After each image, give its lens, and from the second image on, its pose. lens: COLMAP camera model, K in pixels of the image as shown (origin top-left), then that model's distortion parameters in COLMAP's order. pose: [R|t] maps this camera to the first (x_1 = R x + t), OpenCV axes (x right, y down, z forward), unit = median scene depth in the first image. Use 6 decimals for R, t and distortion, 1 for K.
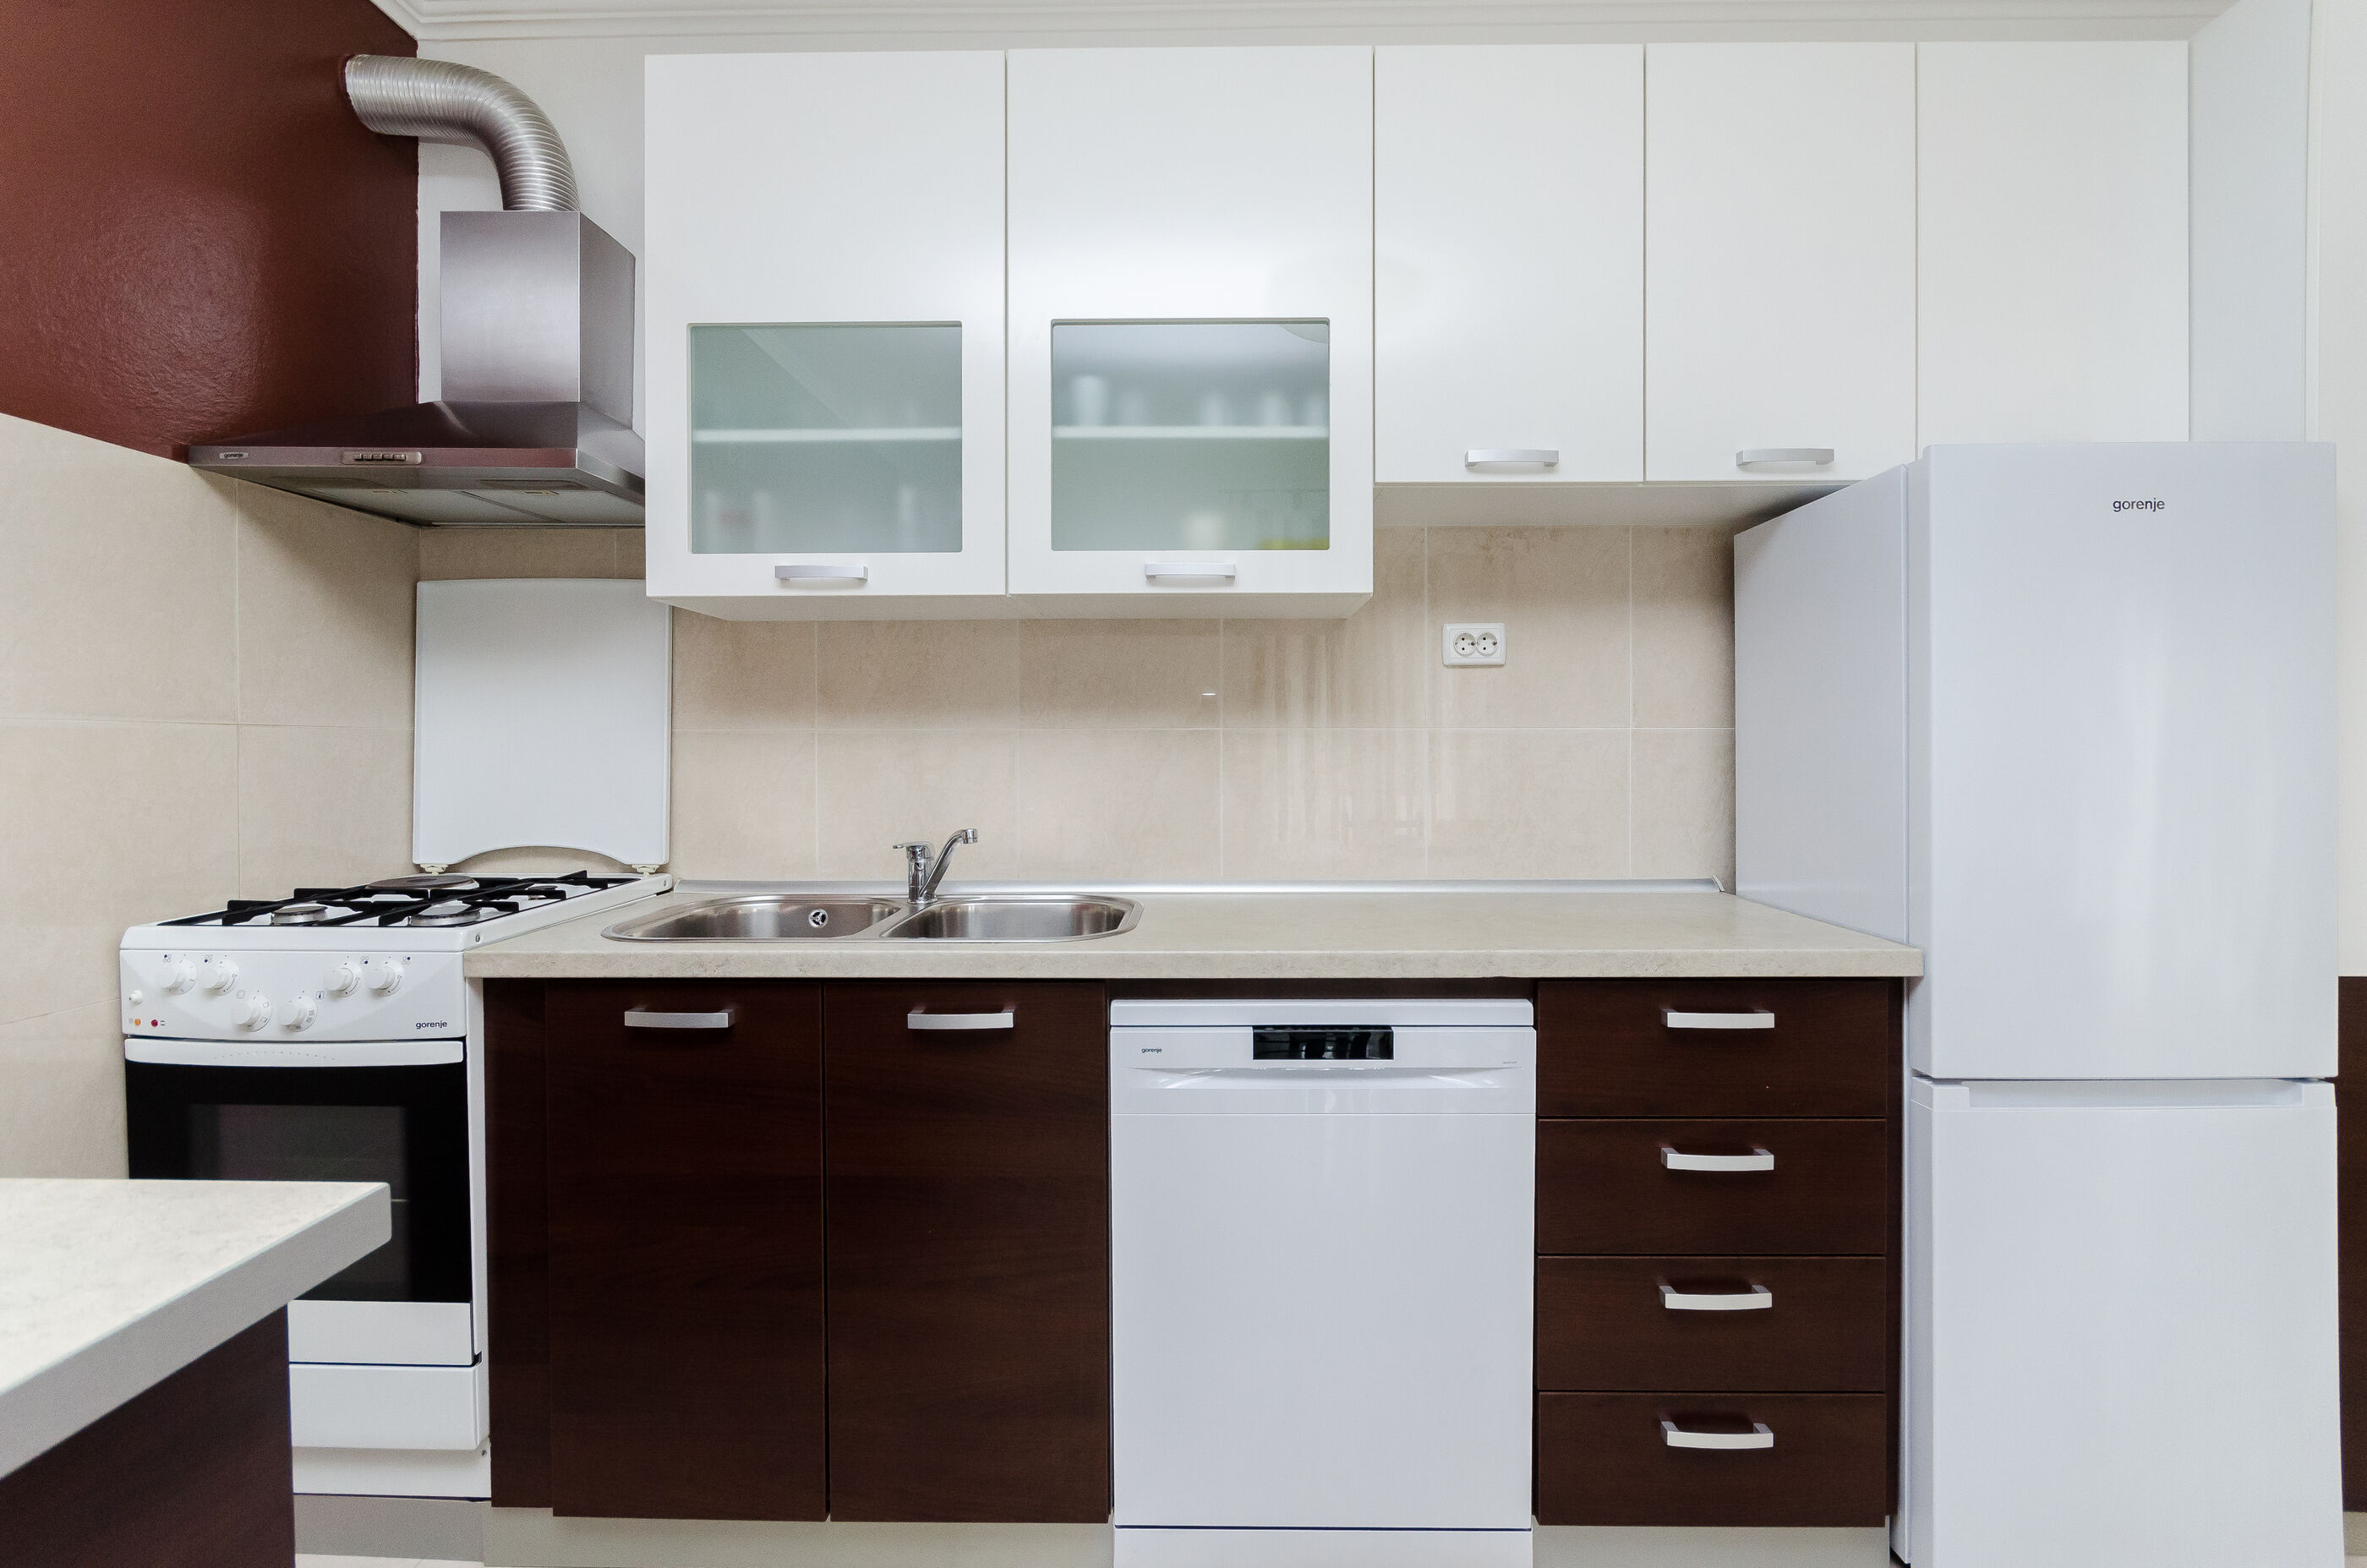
lens RADIAL K [[1077.3, 0, 1181.6], [0, 1077.3, 759.4], [0, 0, 1]] dist [-0.016080, 0.000029]
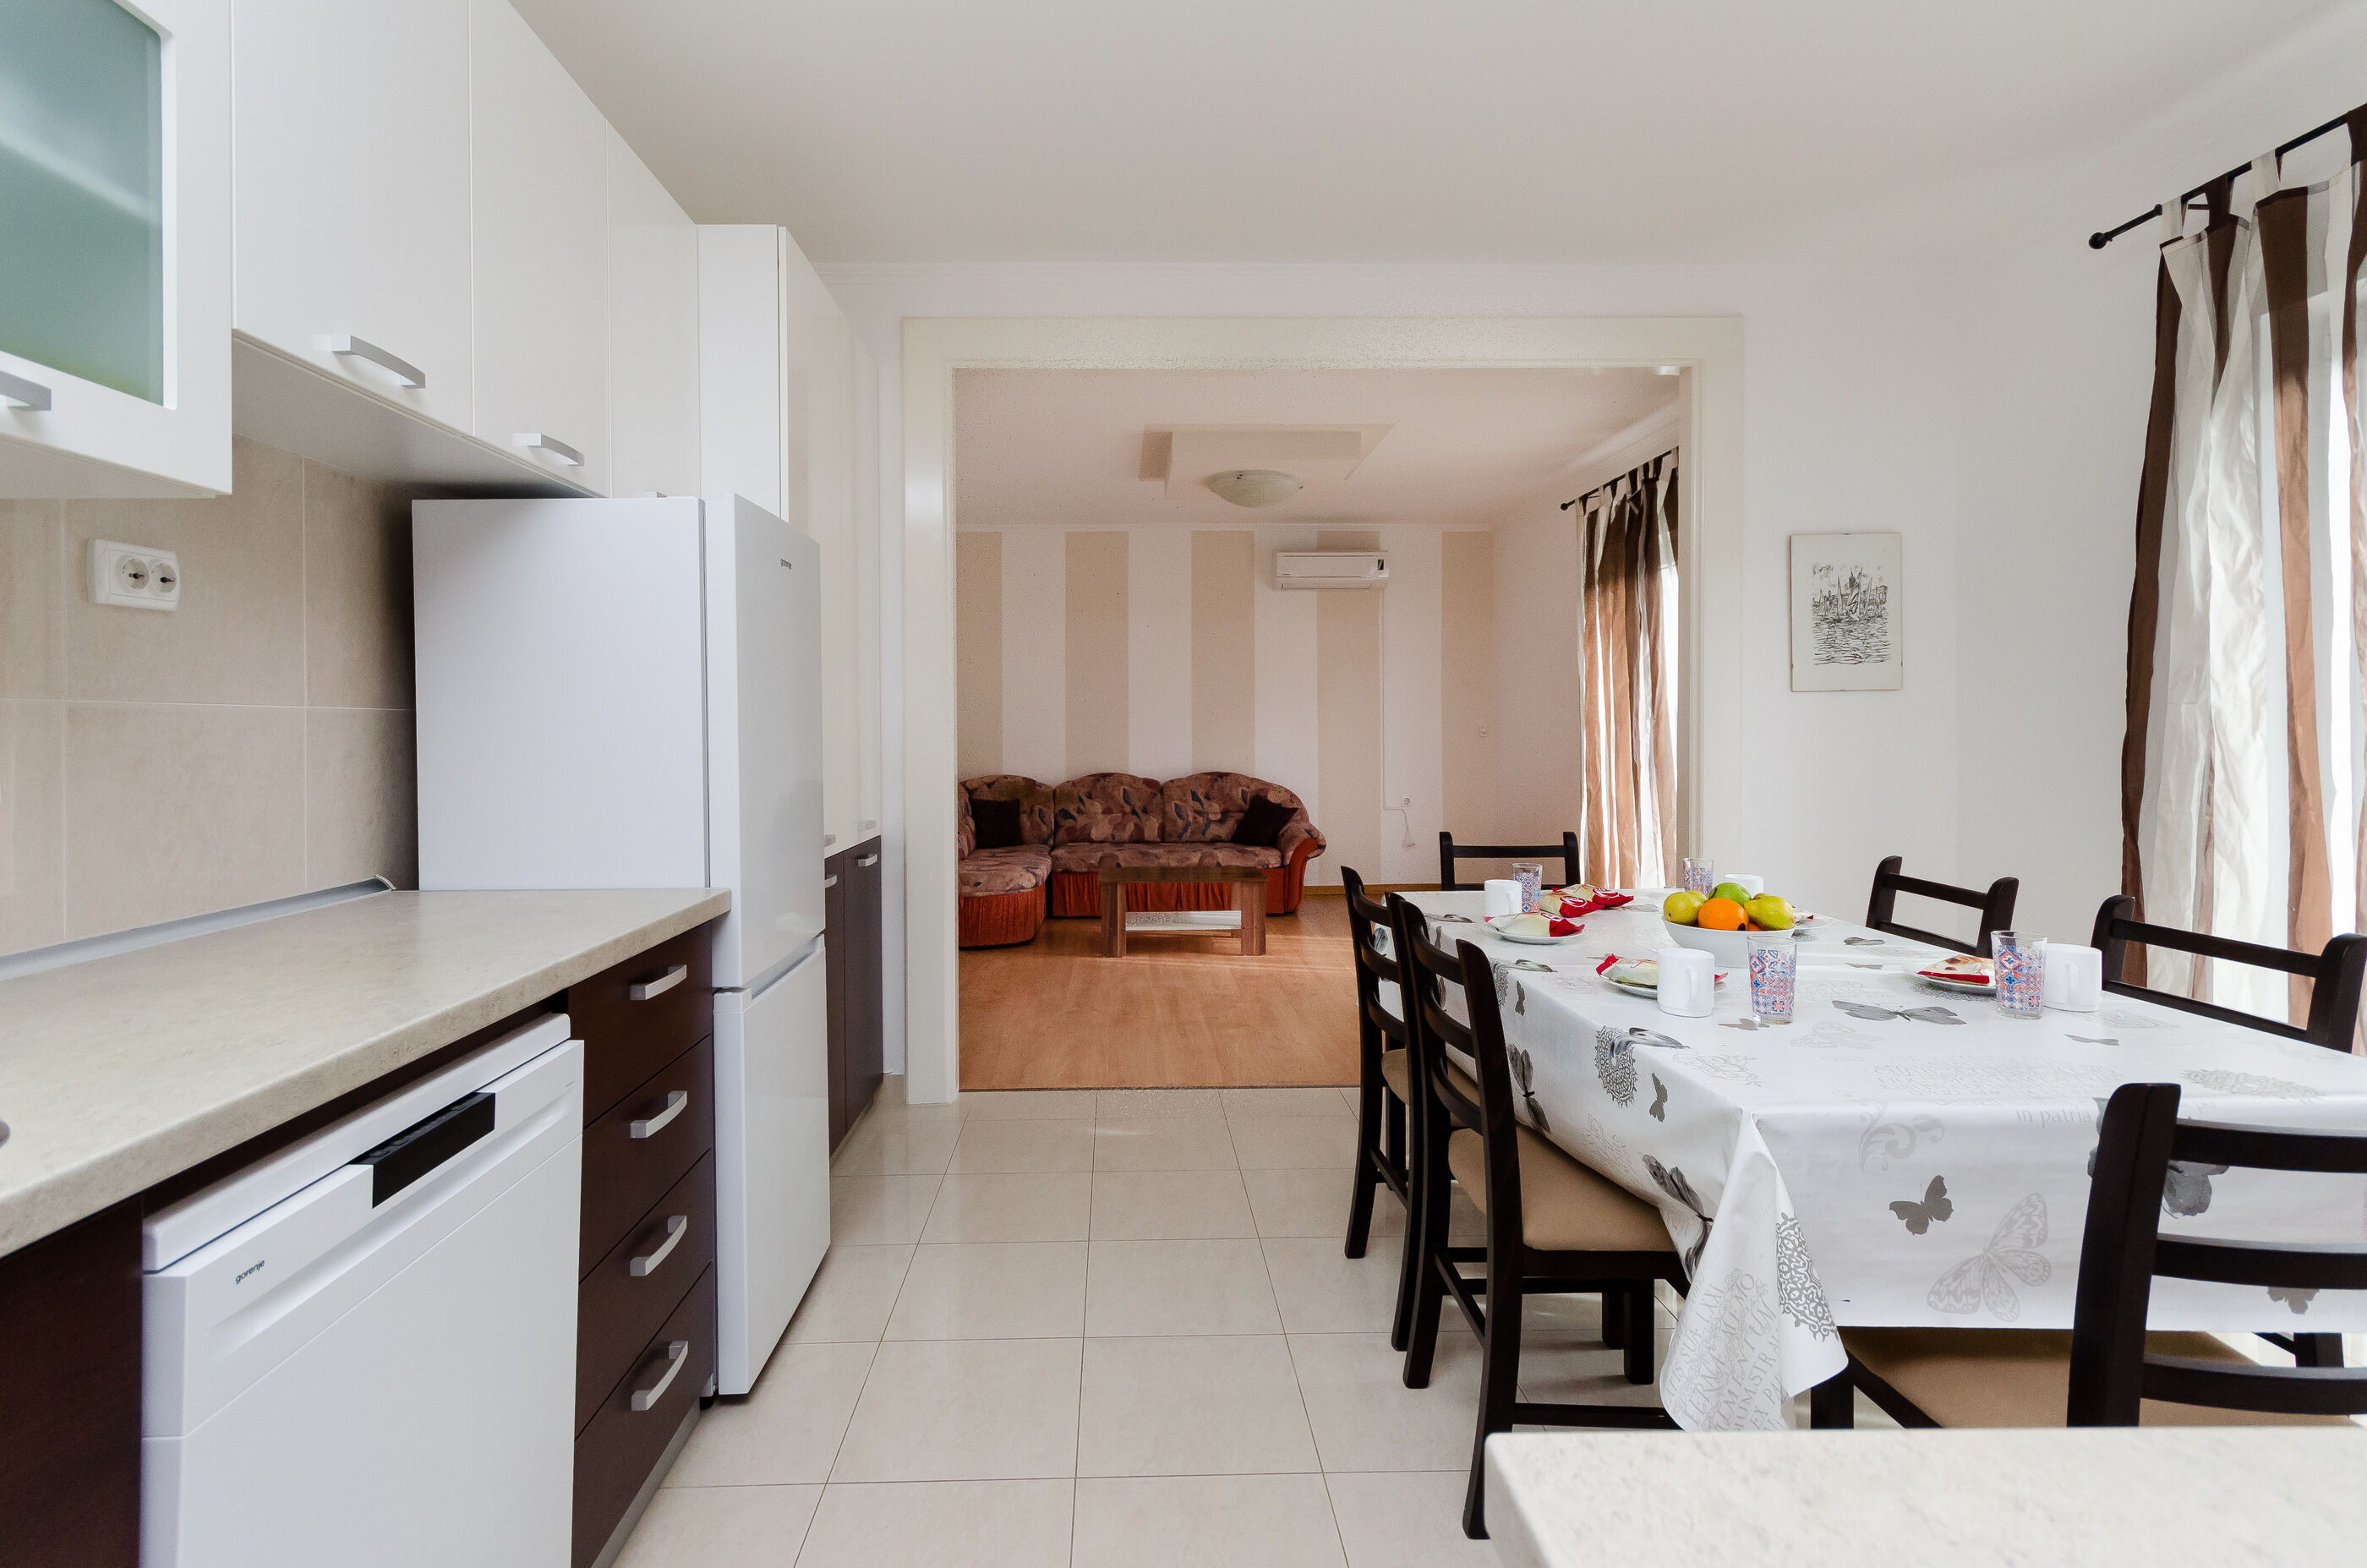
lens RADIAL K [[1060.2, 0, 1182.4], [0, 1060.2, 759.2], [0, 0, 1]] dist [0.001488, -0.000021]
pose [[-0.073187, -0.027661, 0.996935, -0.511388], [0.018041, 0.999415, 0.029054, -0.001111], [-0.997155, 0.020112, -0.072645, 0.468673]]
